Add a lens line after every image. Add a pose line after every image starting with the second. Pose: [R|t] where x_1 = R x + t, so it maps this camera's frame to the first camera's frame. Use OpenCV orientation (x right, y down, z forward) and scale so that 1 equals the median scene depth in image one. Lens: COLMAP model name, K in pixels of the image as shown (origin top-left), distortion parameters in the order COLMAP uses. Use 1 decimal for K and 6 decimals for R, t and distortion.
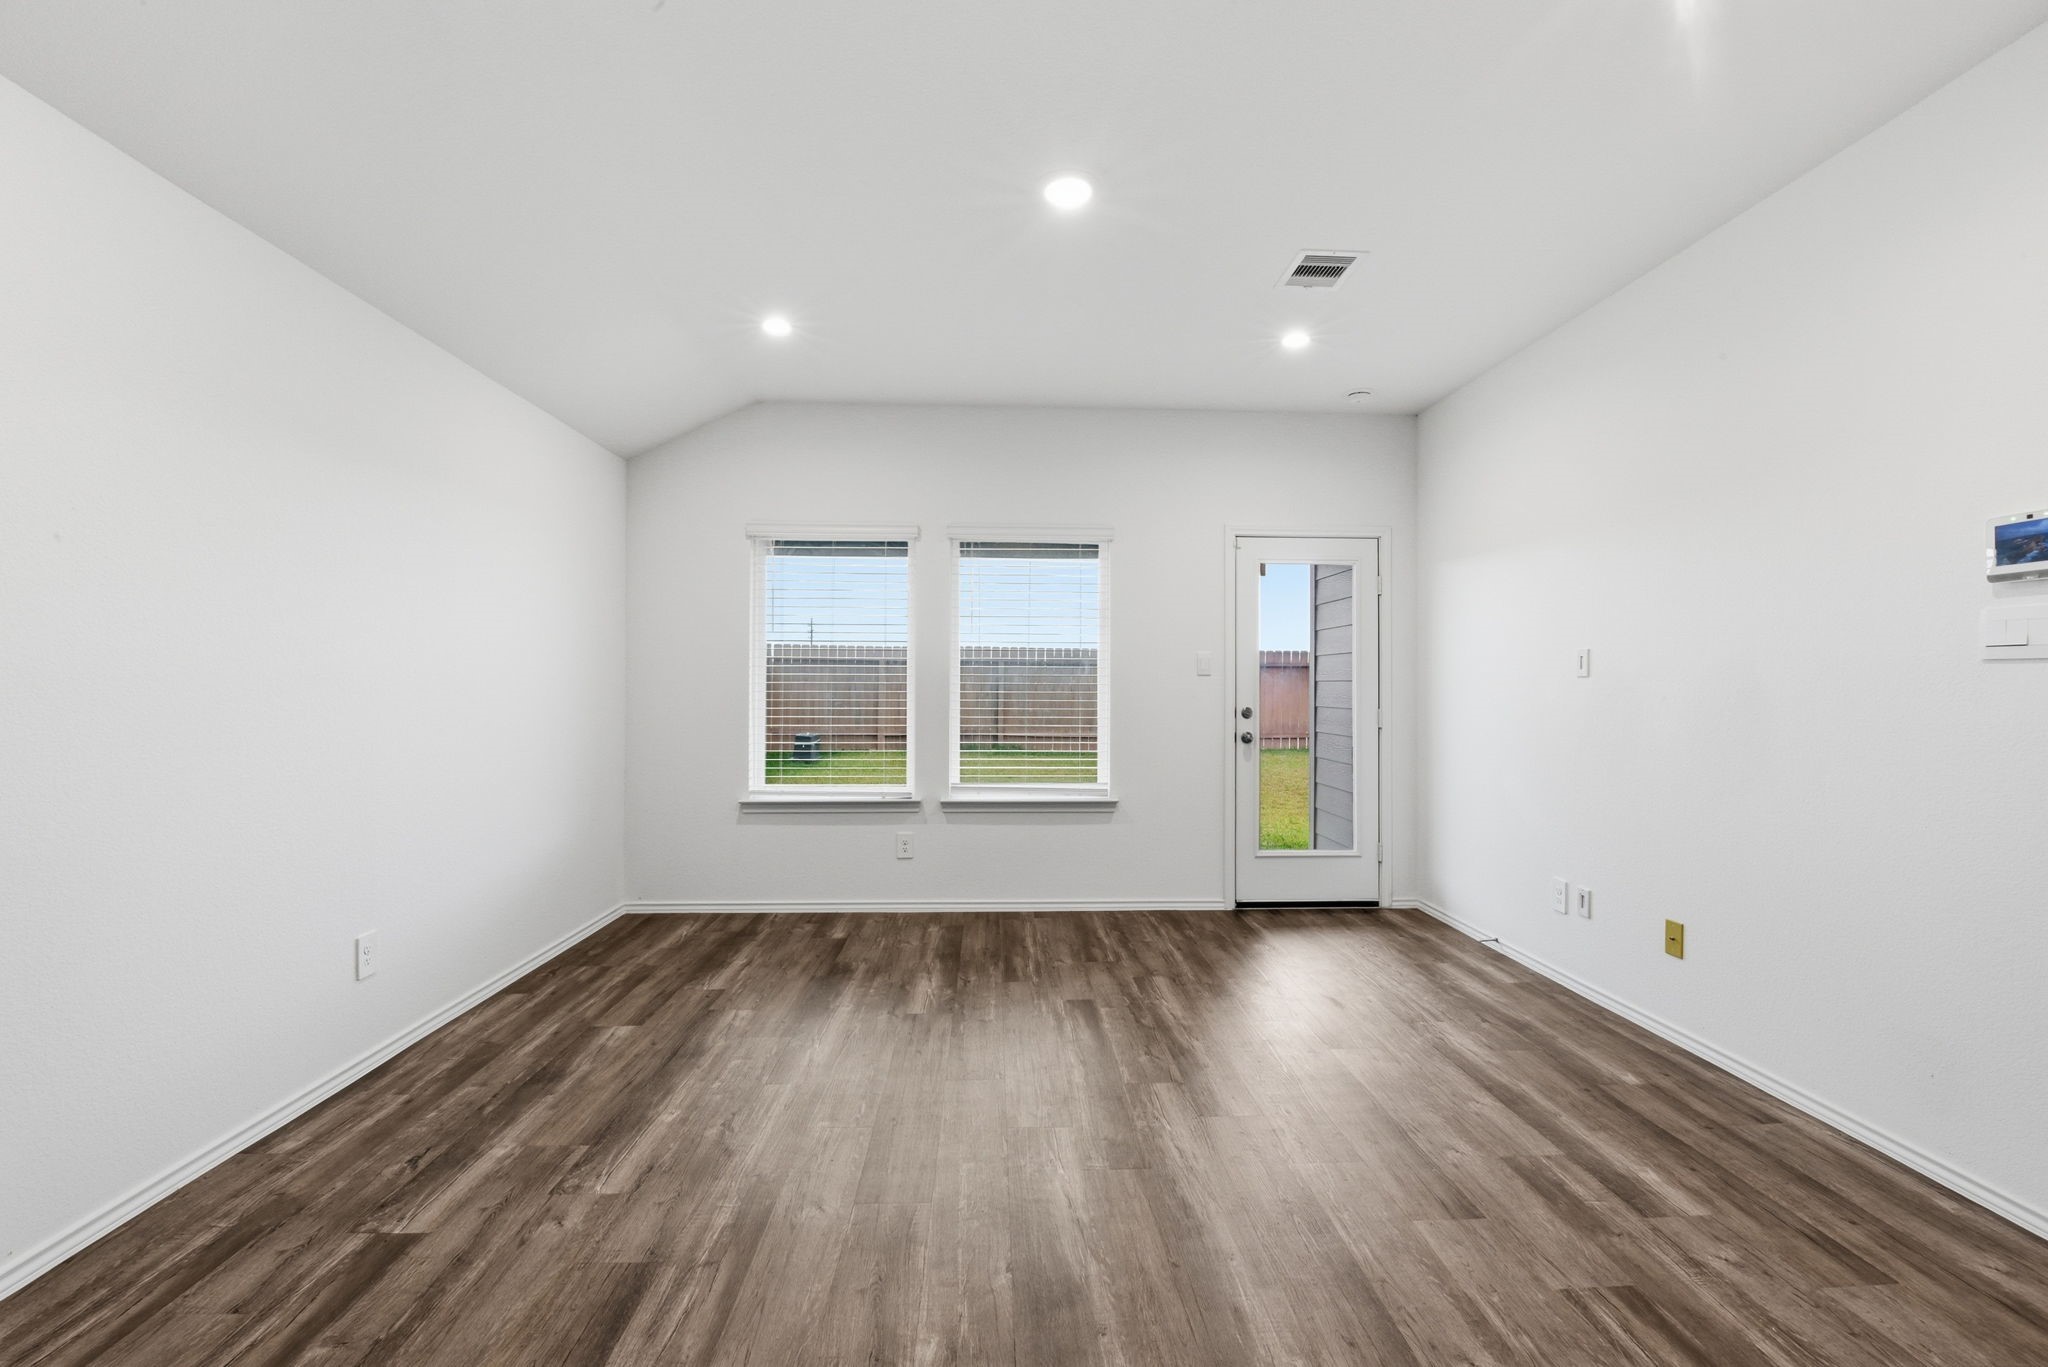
lens RADIAL K [[890.9, 0, 1042.1], [0, 890.9, 675.0], [0, 0, 1]] dist [-0.014677, -0.005018]
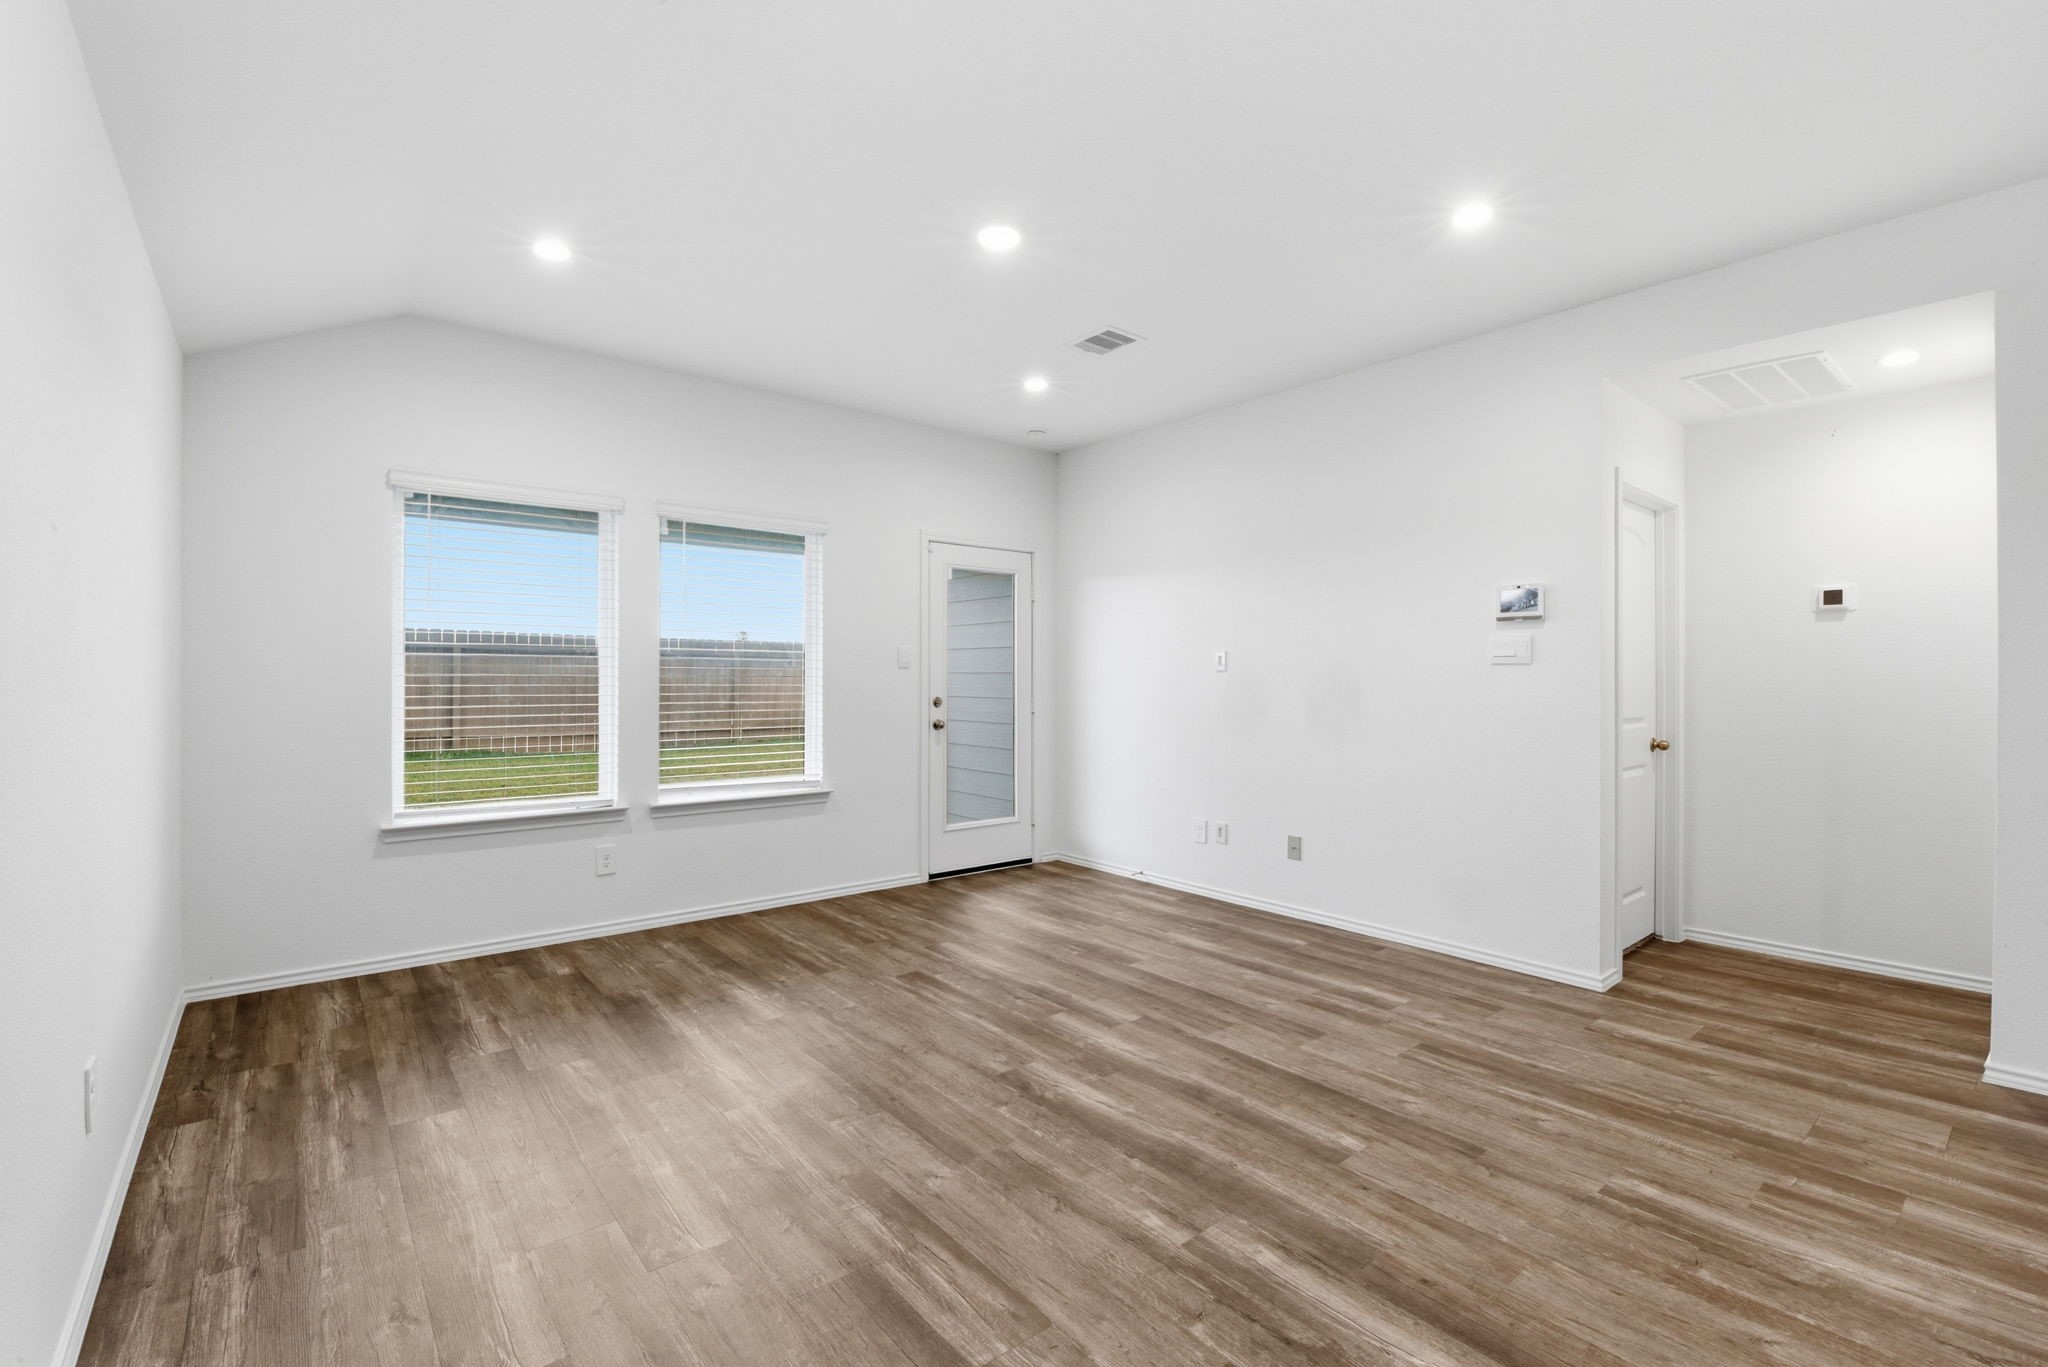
lens RADIAL K [[890.9, 0, 1046.3], [0, 890.9, 668.3], [0, 0, 1]] dist [-0.014677, -0.005018]
pose [[0.801935, 0.001595, 0.597409, -0.396011], [-0.003516, 0.999992, 0.002049, -0.002554], [-0.597401, -0.003744, 0.801934, 0.040598]]
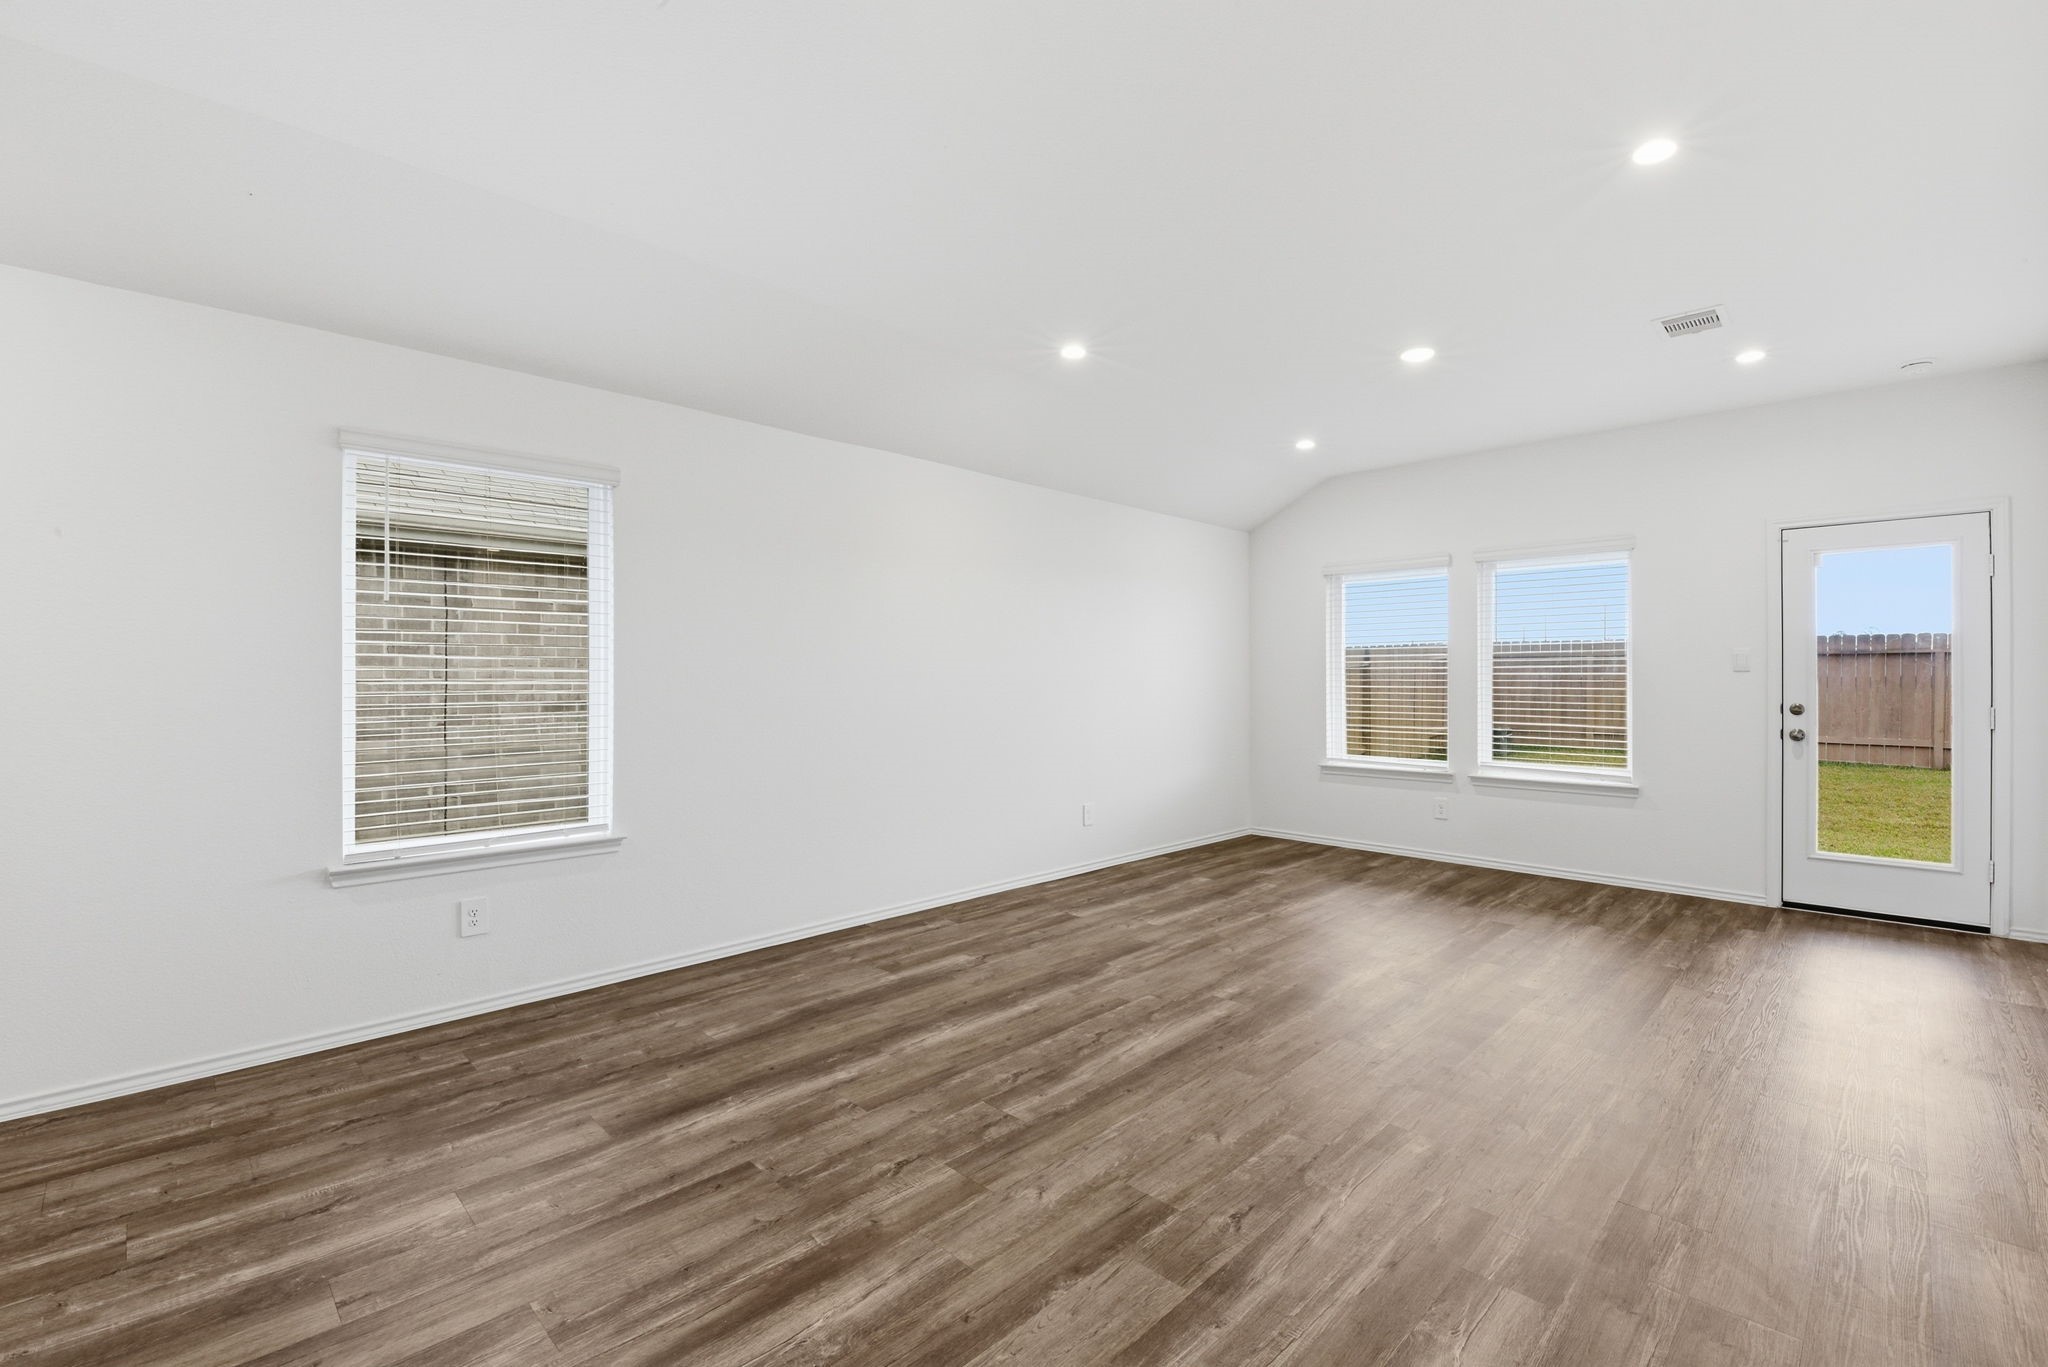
lens RADIAL K [[890.9, 0, 1041.8], [0, 890.9, 677.7], [0, 0, 1]] dist [-0.014677, -0.005018]
pose [[0.676463, -0.006525, -0.736448, 0.467409], [0.011508, 0.999932, 0.001711, -0.004559], [0.736387, -0.009633, 0.676492, -0.326134]]
